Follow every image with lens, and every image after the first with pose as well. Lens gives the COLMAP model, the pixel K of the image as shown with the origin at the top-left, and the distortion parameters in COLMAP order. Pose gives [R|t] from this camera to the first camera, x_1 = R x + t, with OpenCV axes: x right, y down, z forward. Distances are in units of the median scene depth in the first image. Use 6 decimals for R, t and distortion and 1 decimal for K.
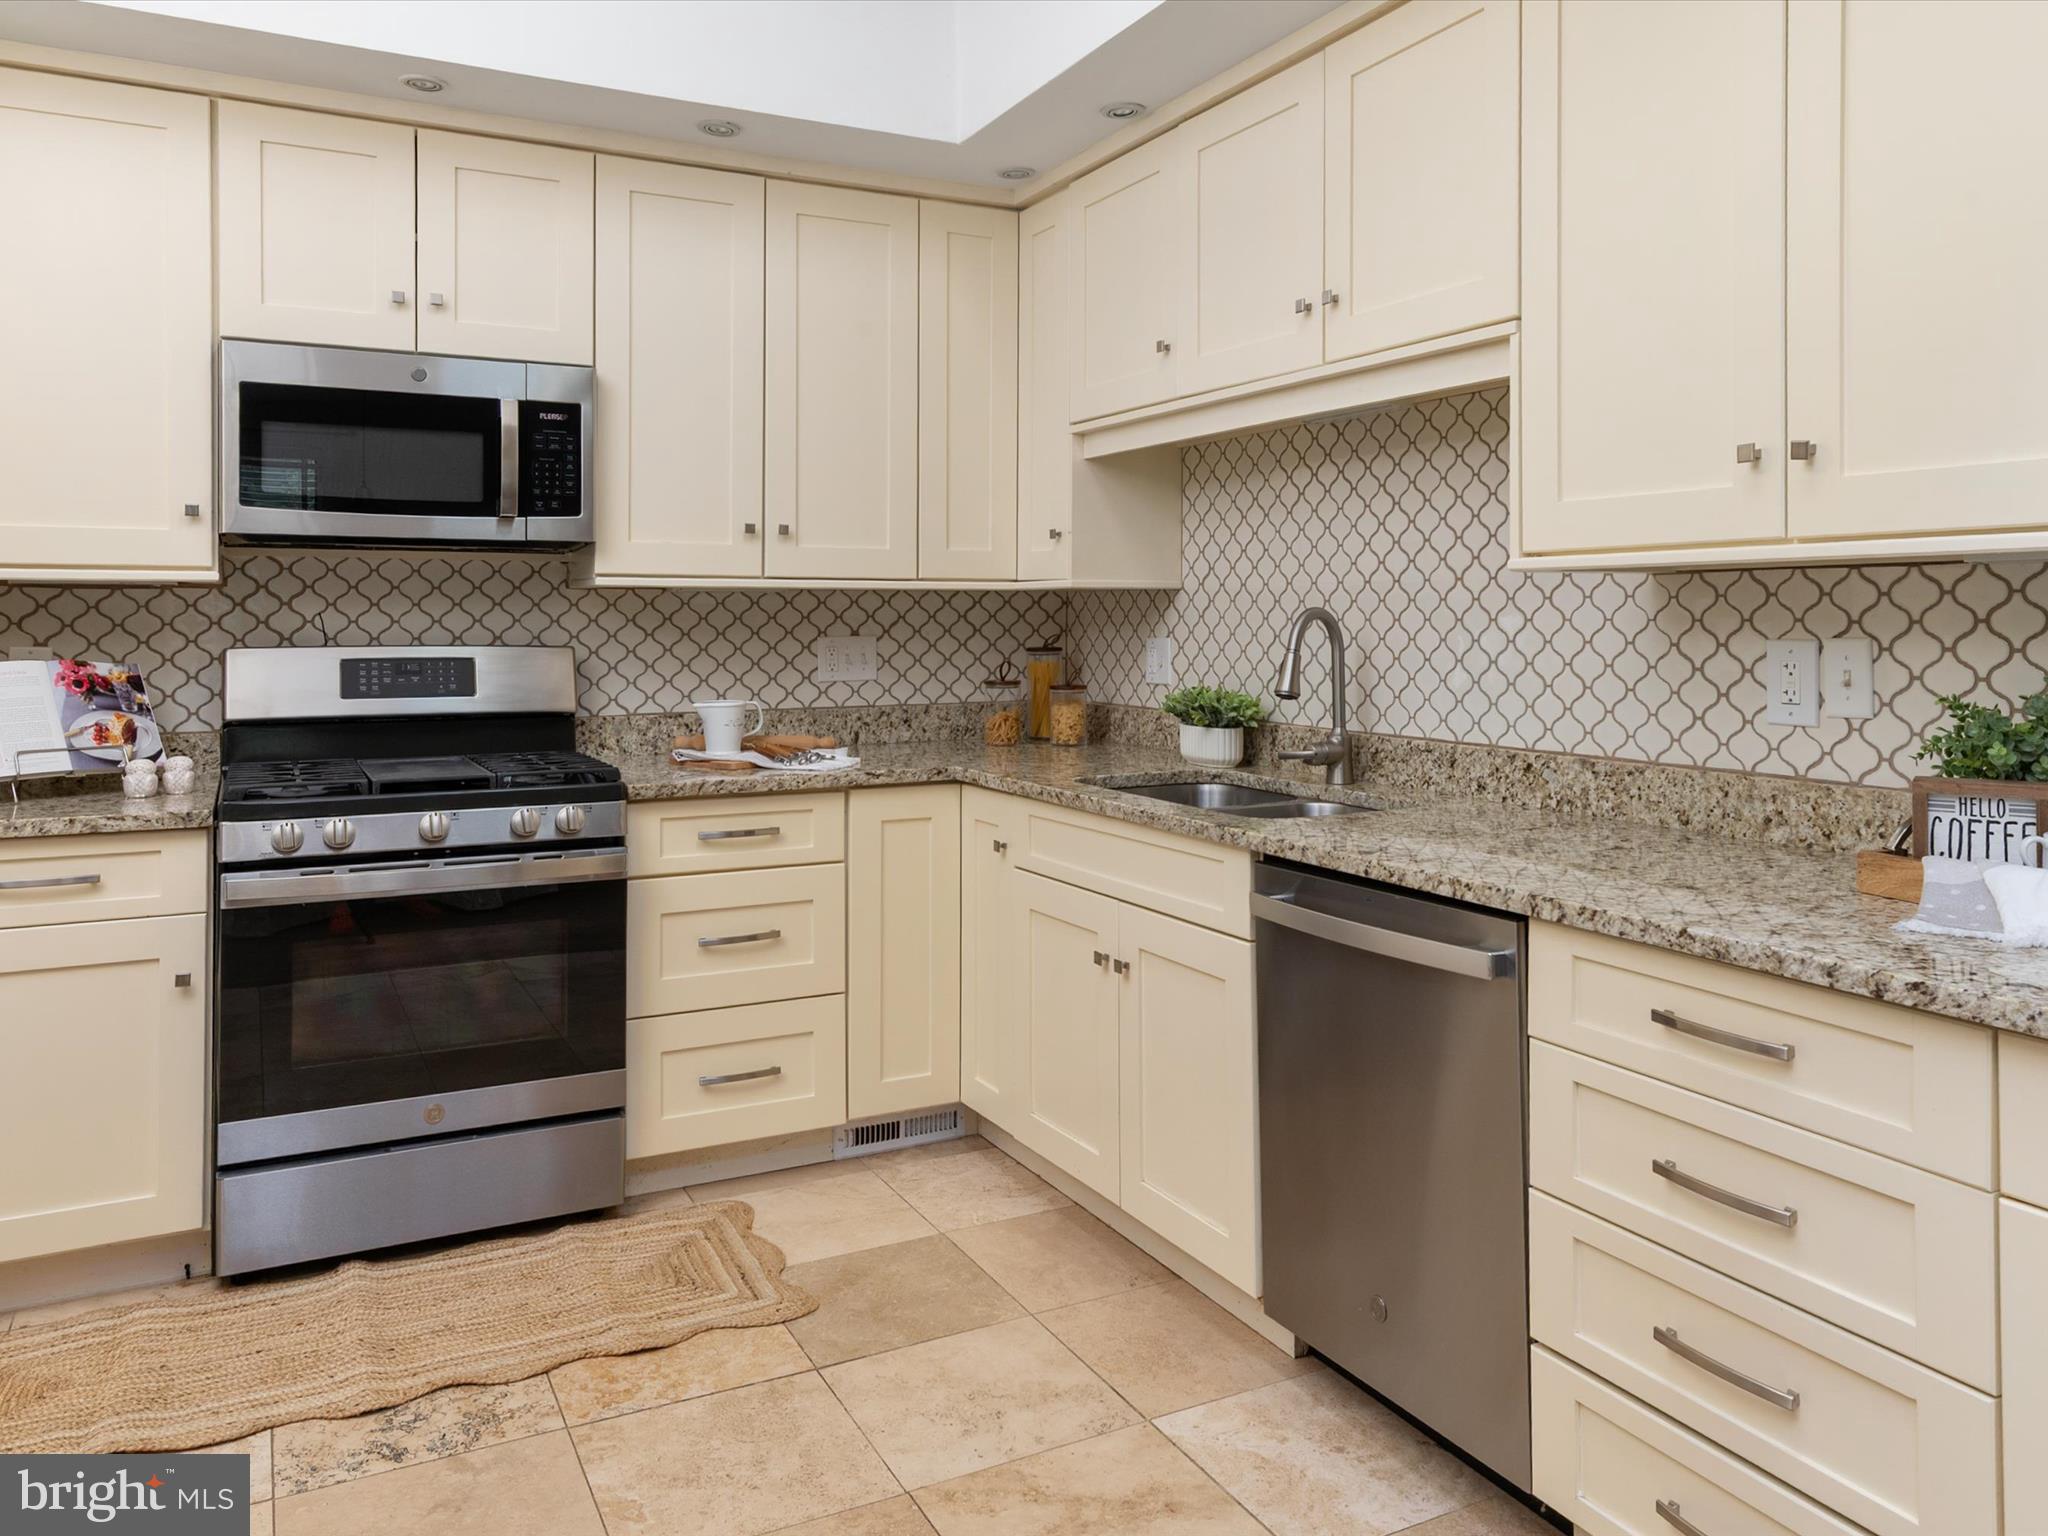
lens RADIAL K [[1526.6, 0, 1023.3], [0, 1526.6, 692.6], [0, 0, 1]] dist [0.037333, 0.001865]
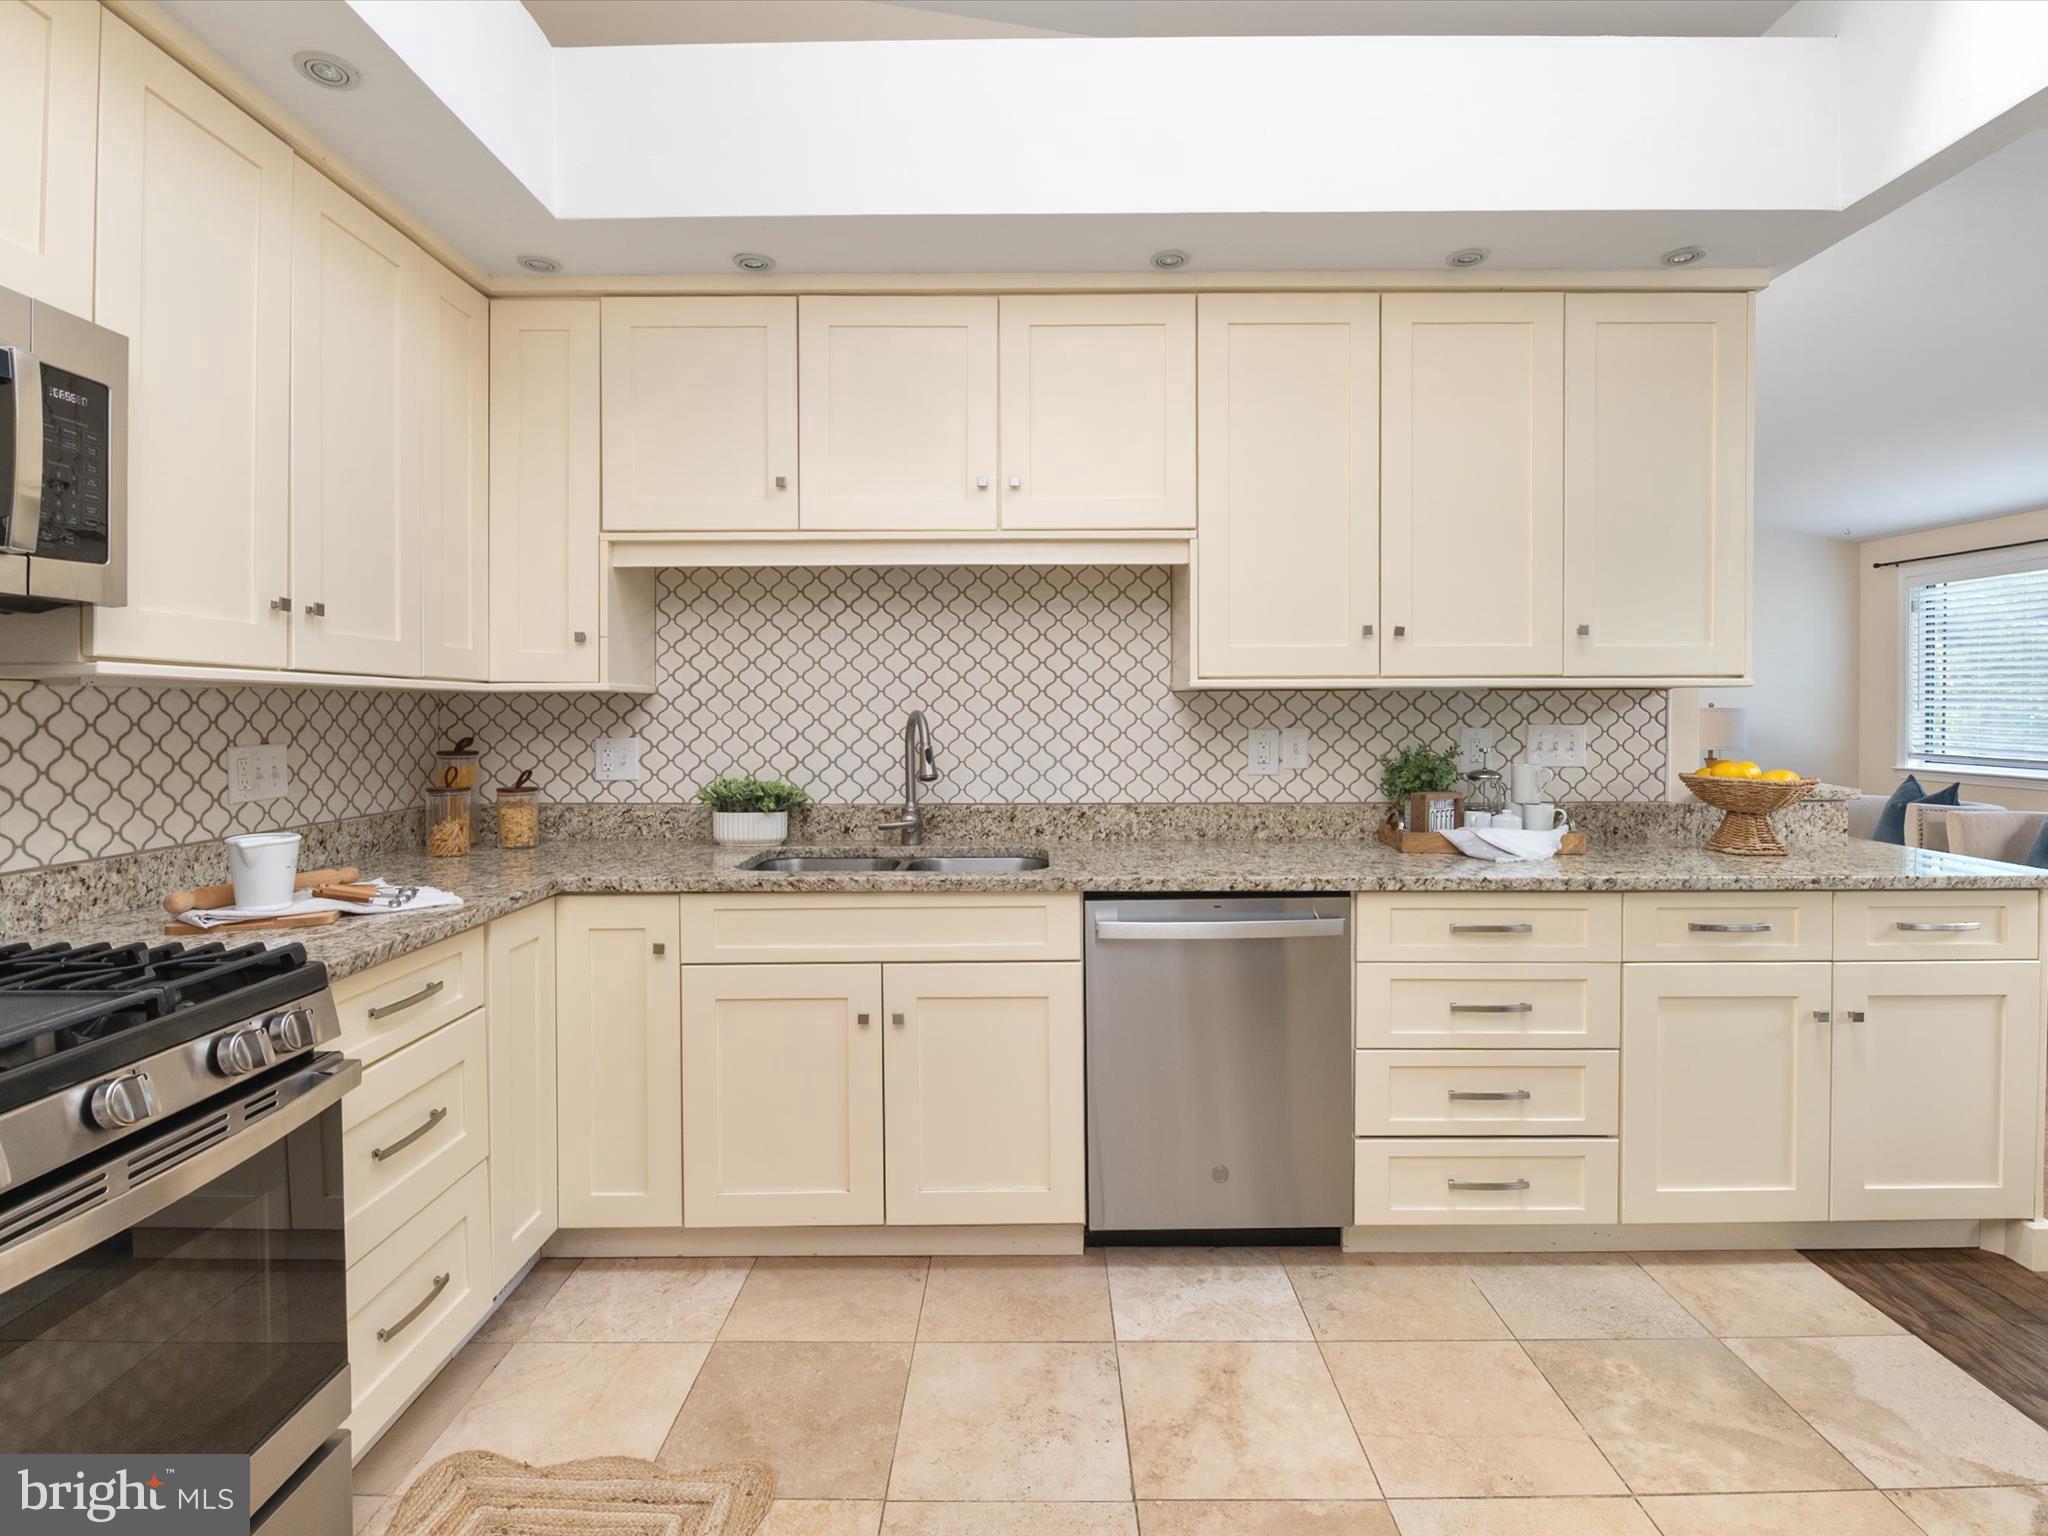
lens RADIAL K [[1017.9, 0, 1024.0], [0, 1017.9, 768.0], [0, 0, 1]] dist [0.004073, -0.011943]
pose [[0.453463, -0.048410, 0.889959, -0.572311], [0.048290, 0.998392, 0.029703, -0.029637], [-0.889966, 0.029507, 0.455071, 0.553950]]
